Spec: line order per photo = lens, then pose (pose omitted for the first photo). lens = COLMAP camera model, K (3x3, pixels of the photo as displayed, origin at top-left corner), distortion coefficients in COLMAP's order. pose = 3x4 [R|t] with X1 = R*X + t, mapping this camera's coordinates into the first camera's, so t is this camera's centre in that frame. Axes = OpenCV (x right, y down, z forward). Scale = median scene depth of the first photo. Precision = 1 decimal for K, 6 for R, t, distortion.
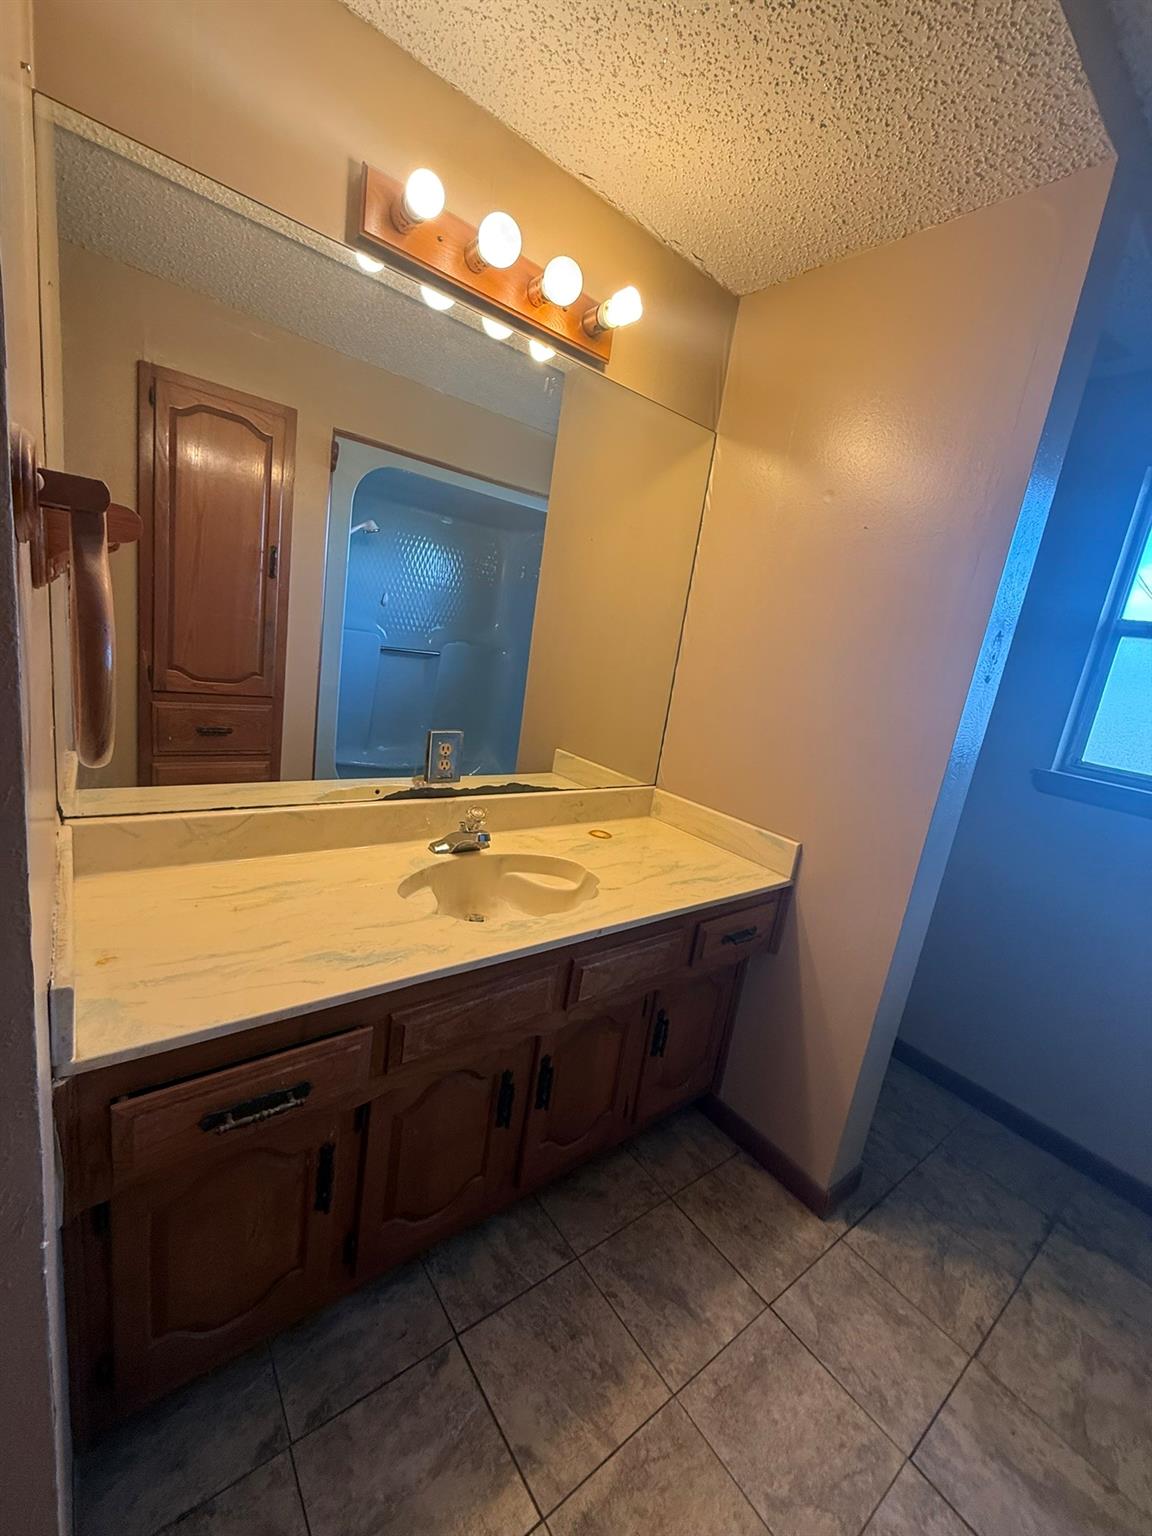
lens RADIAL K [[616.6, 0, 573.1], [0, 616.6, 773.0], [0, 0, 1]] dist [0.003625, -0.000937]
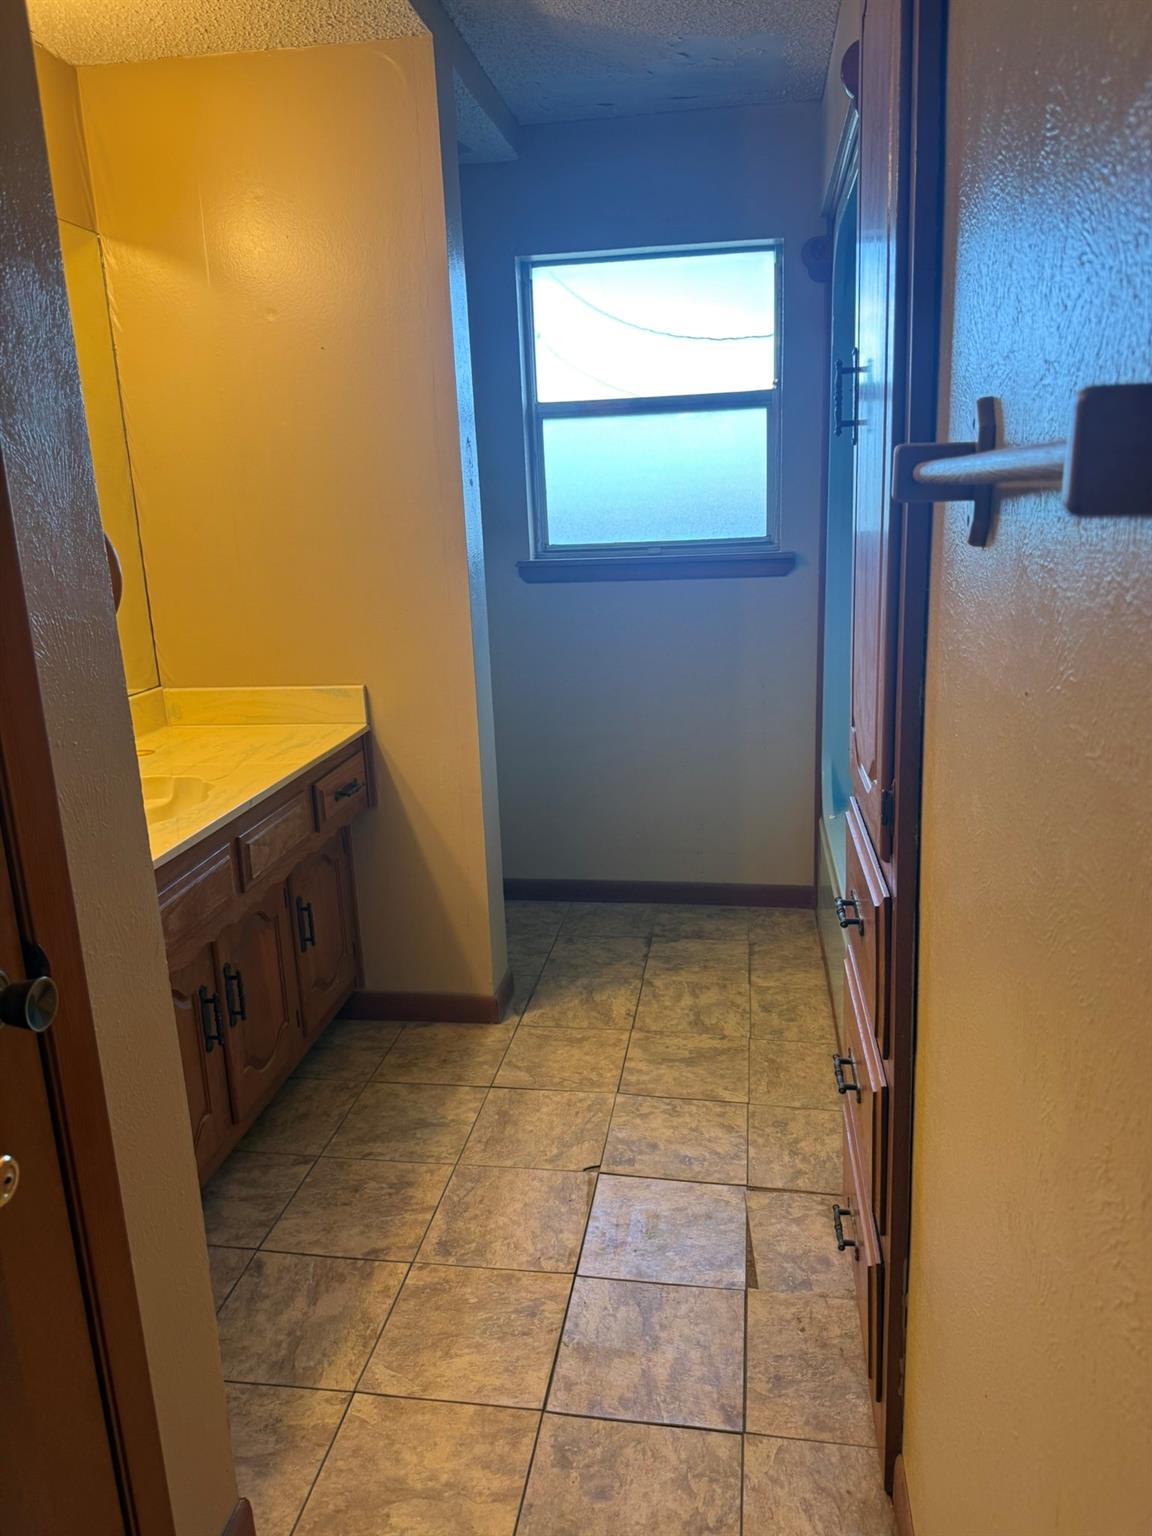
lens RADIAL K [[1077.4, 0, 578.1], [0, 1077.4, 765.1], [0, 0, 1]] dist [-0.001716, -0.013043]
pose [[0.714390, -0.327362, 0.618450, -0.518311], [0.286019, 0.943224, 0.168885, 0.051037], [-0.638623, 0.056239, 0.767462, -0.538533]]
